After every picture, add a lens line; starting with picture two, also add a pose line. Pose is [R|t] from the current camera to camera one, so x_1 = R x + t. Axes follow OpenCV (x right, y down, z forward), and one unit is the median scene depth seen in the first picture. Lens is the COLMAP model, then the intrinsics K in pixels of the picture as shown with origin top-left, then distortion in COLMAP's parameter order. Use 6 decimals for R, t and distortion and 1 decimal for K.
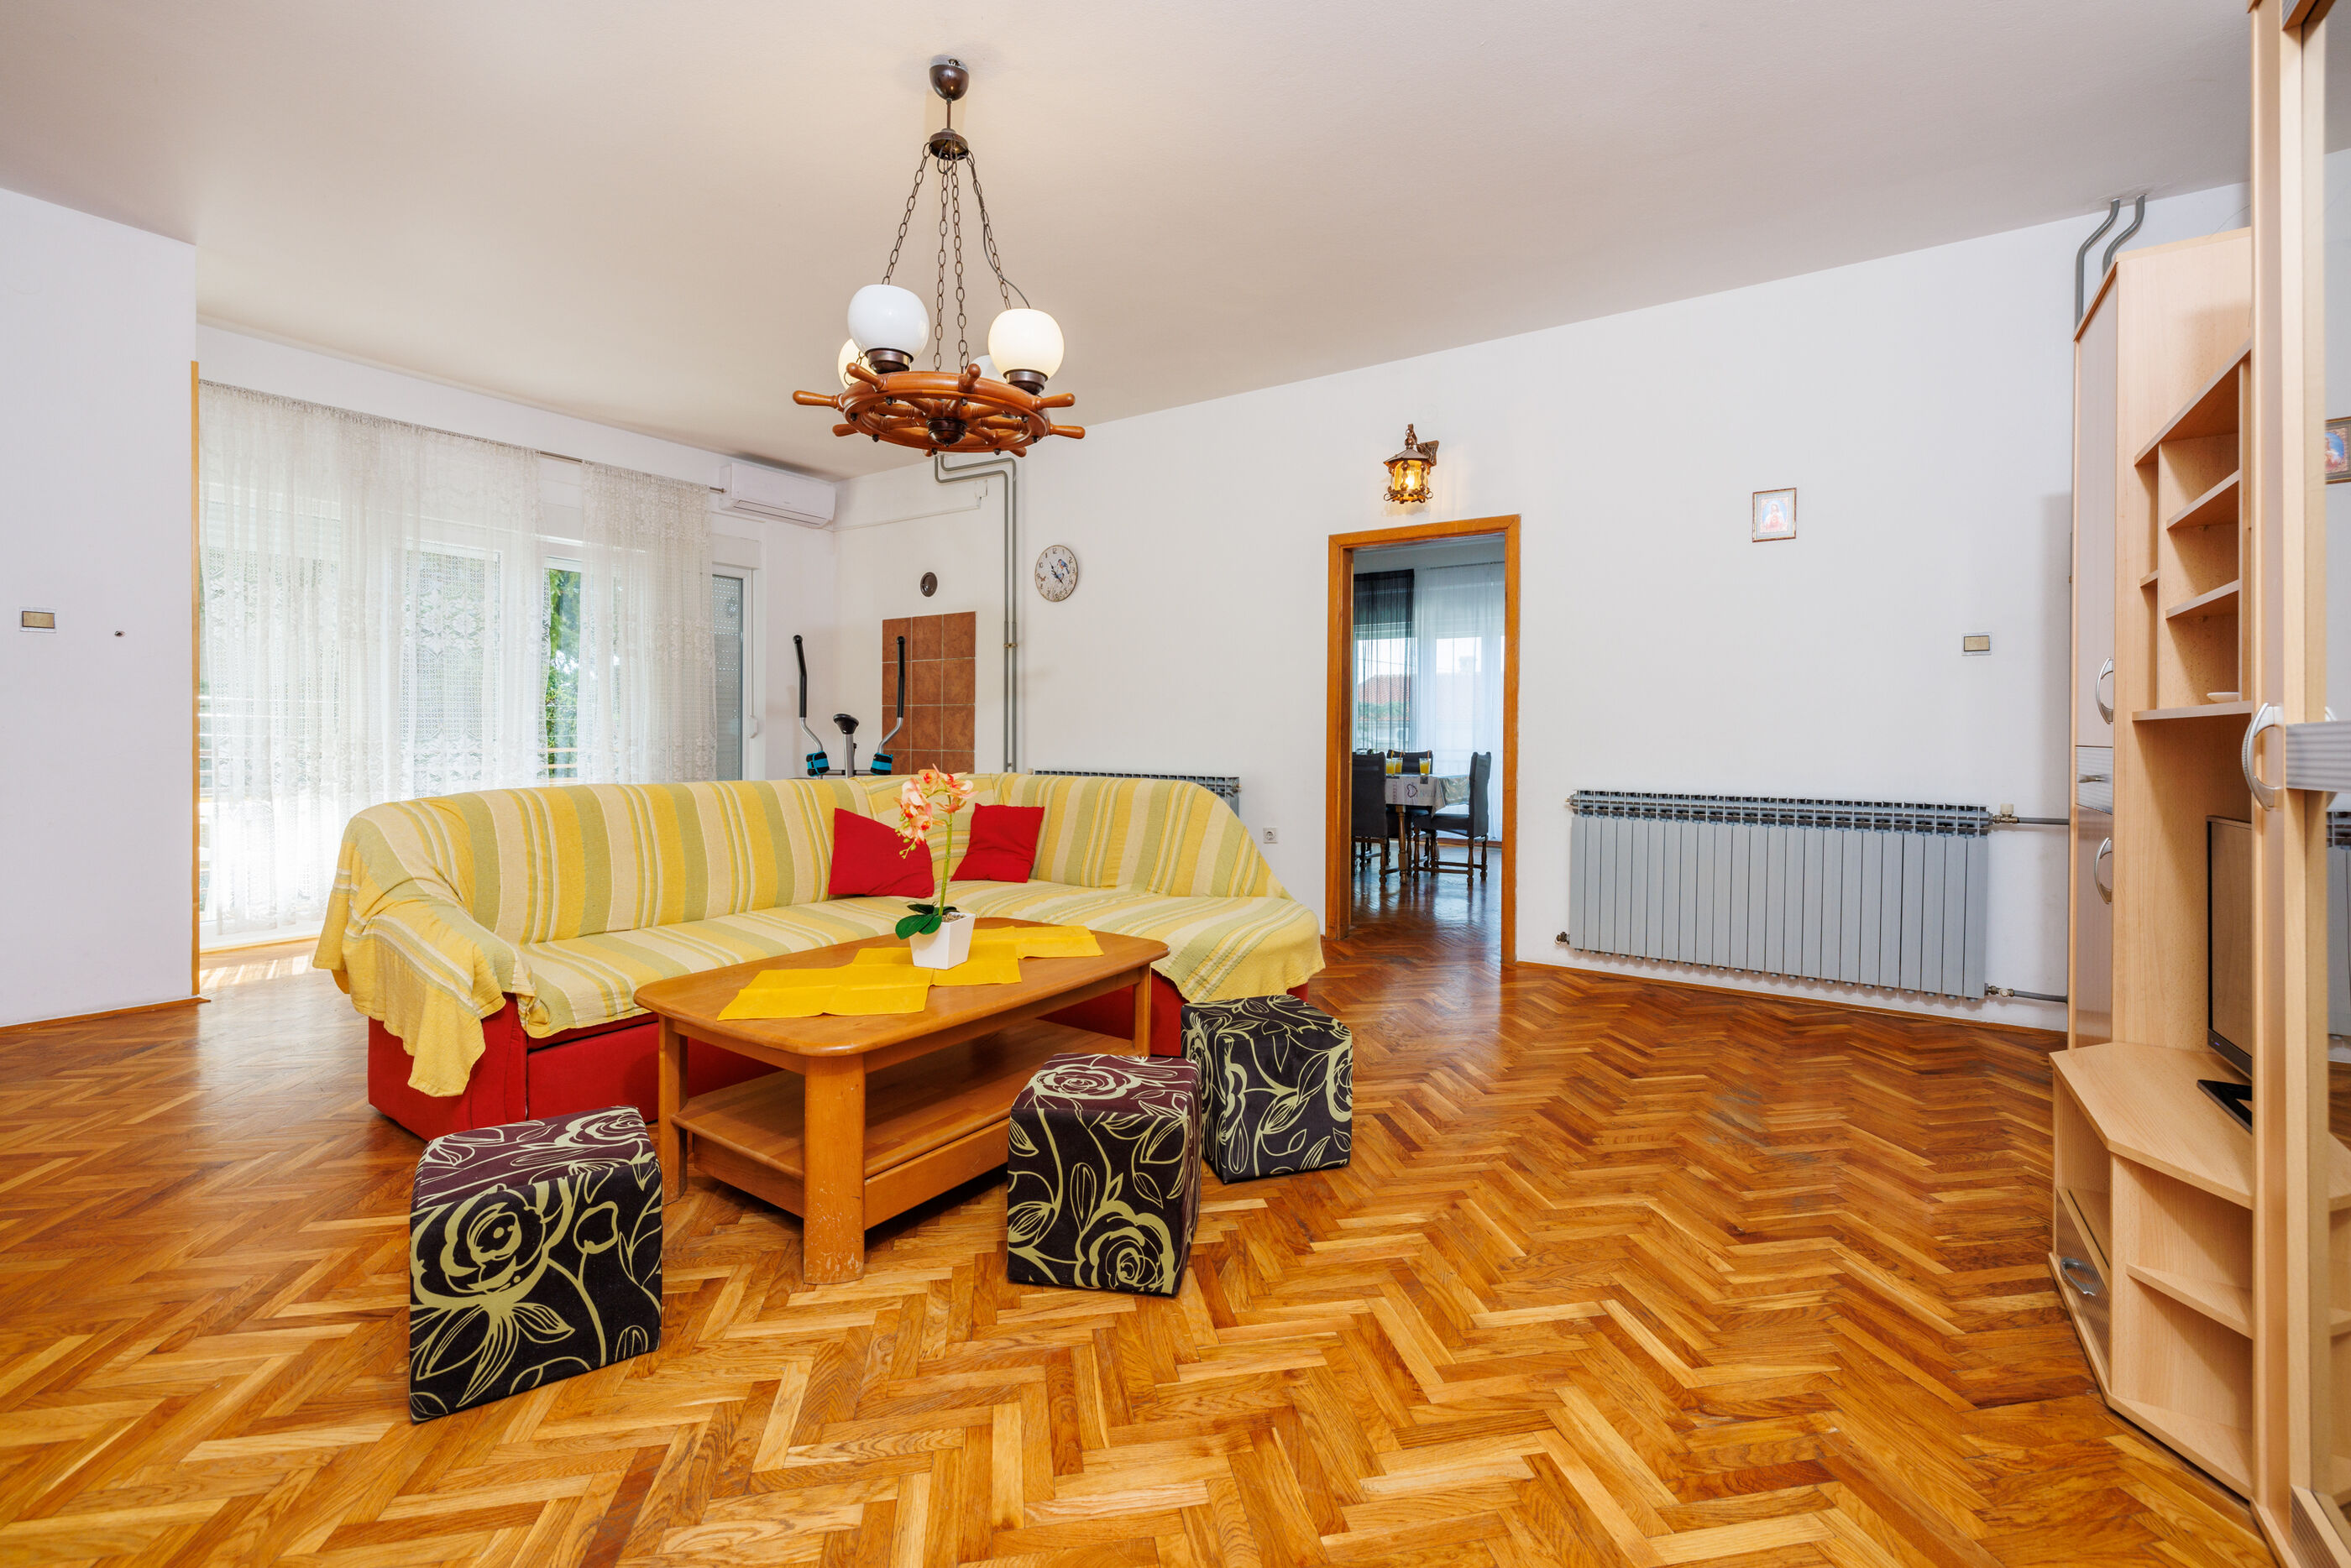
lens RADIAL K [[993.6, 0, 1178.8], [0, 993.6, 728.7], [0, 0, 1]] dist [-0.001368, -0.000117]
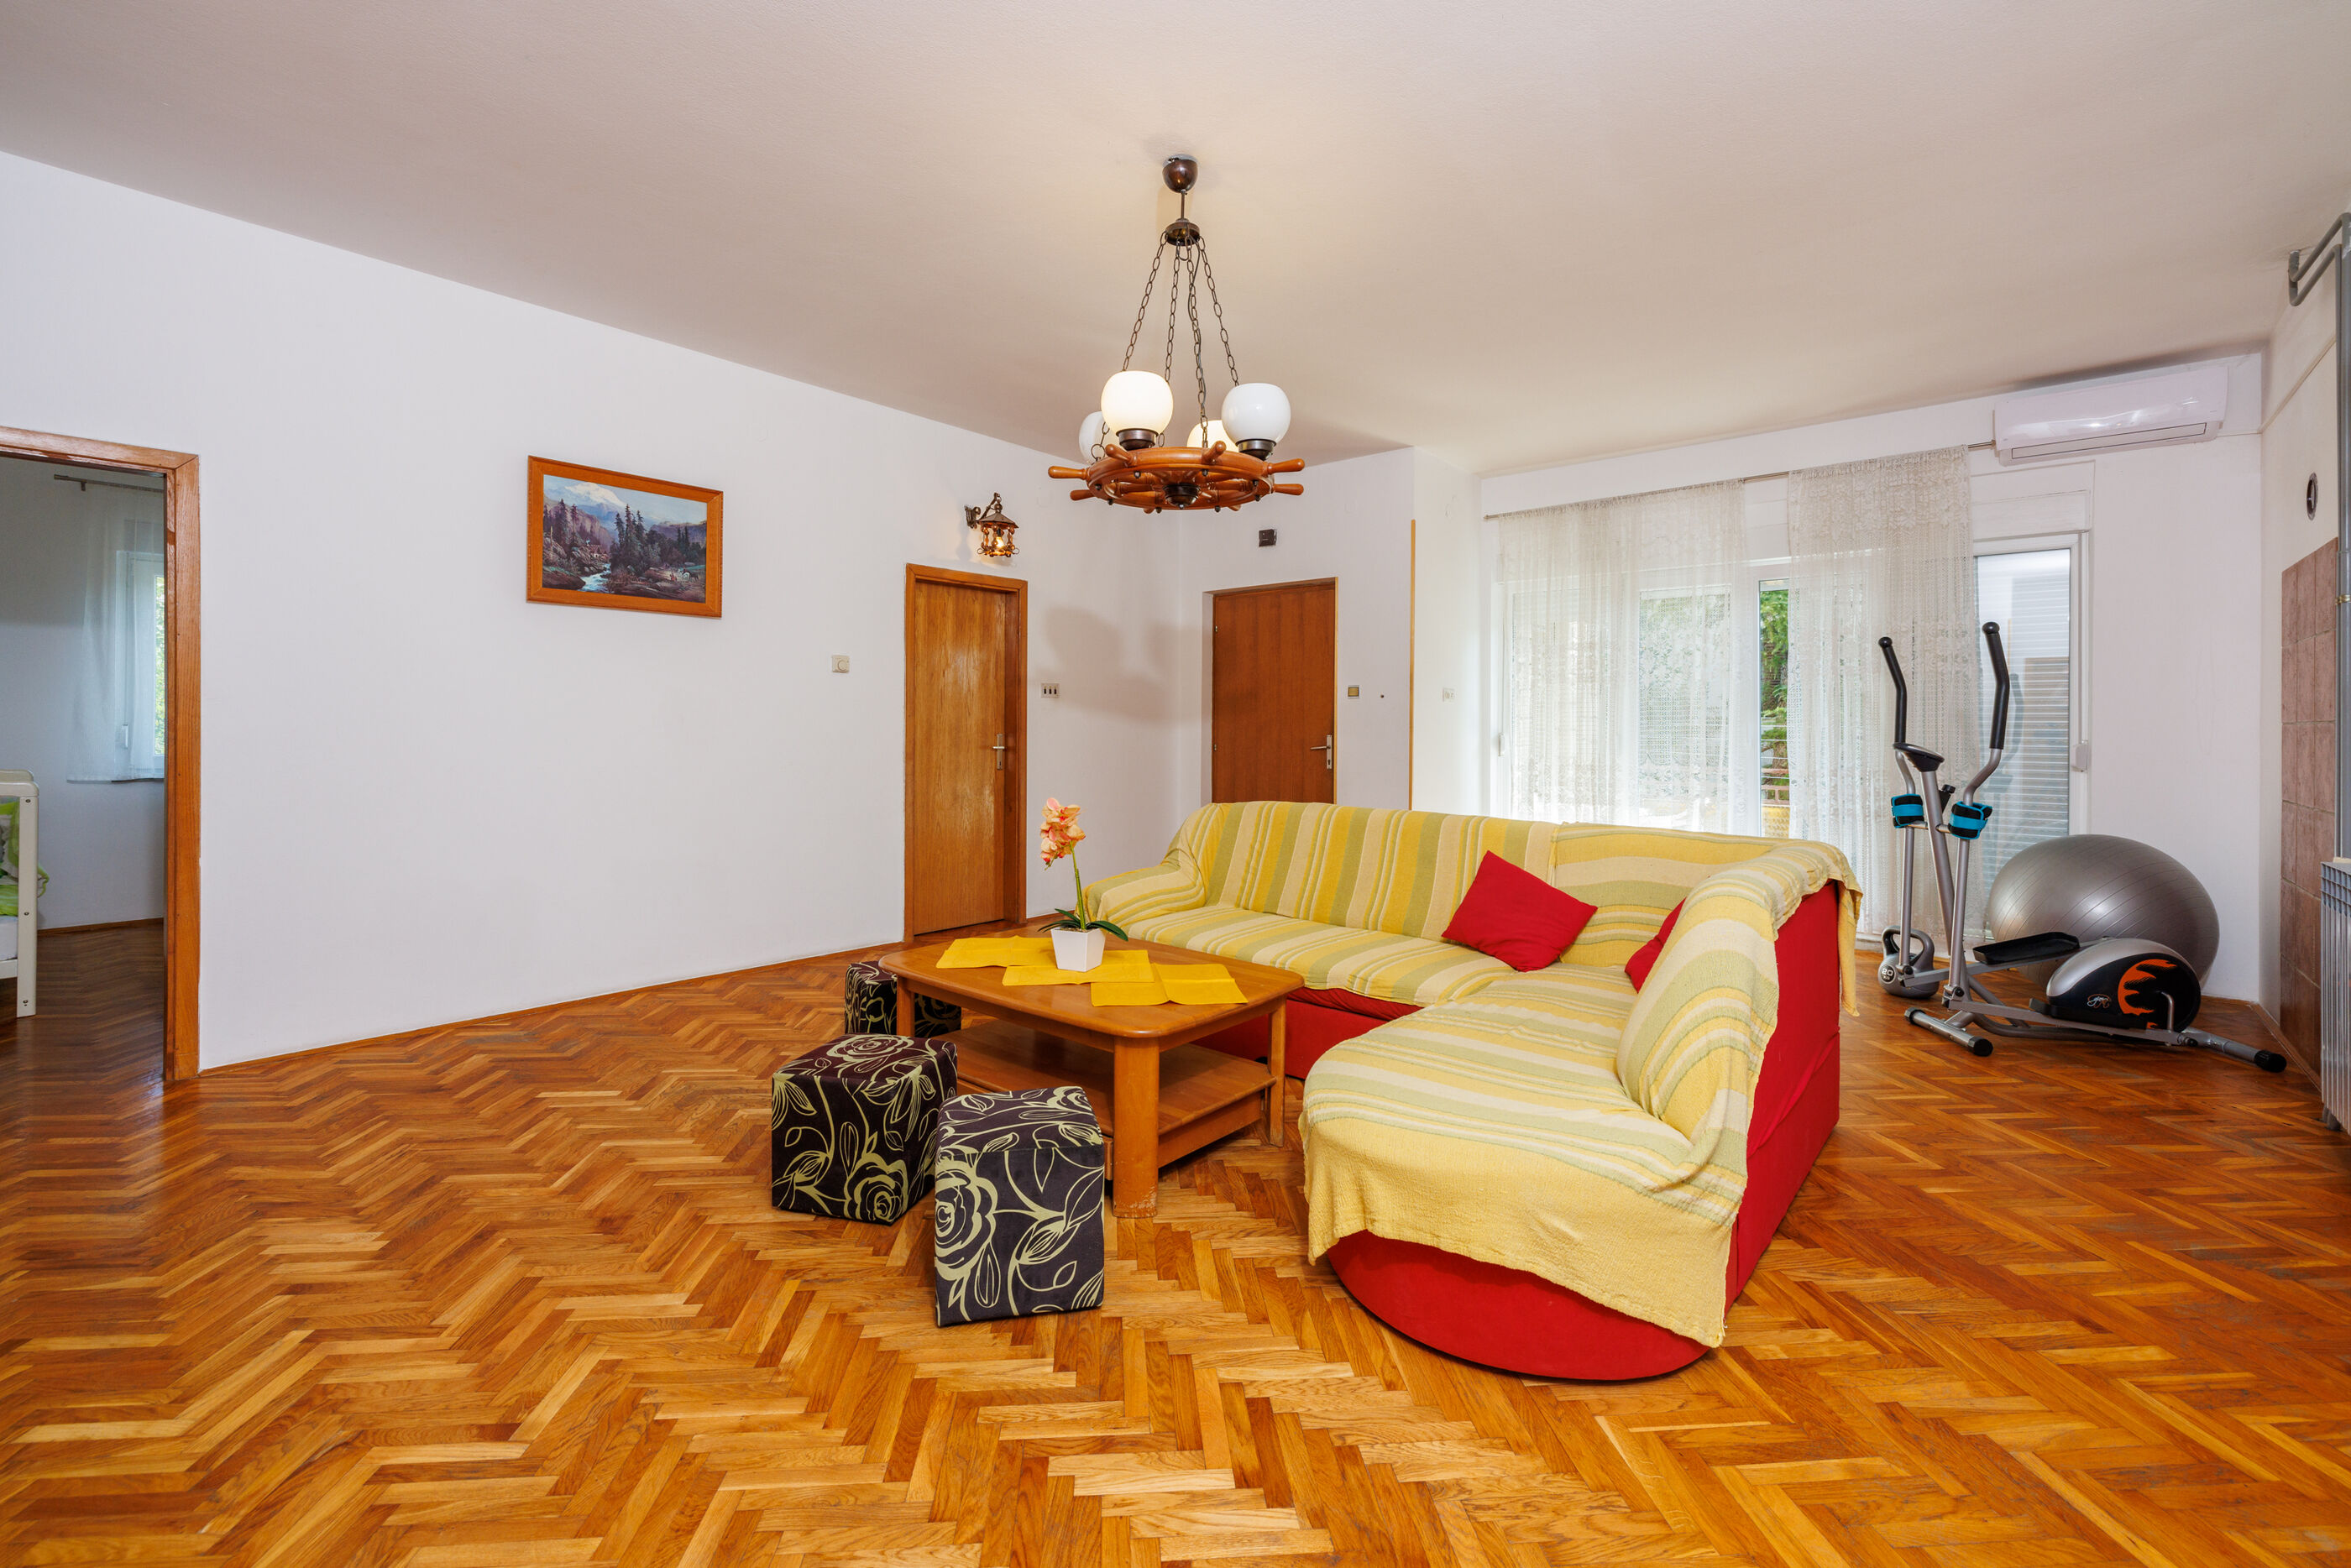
lens RADIAL K [[972.5, 0, 1177.1], [0, 972.5, 727.6], [0, 0, 1]] dist [-0.000072, -0.000619]
pose [[-0.098688, -0.008388, -0.995083, 0.973642], [-0.002191, 0.999964, -0.008212, -0.044381], [0.995116, 0.001369, -0.098702, 1.308489]]
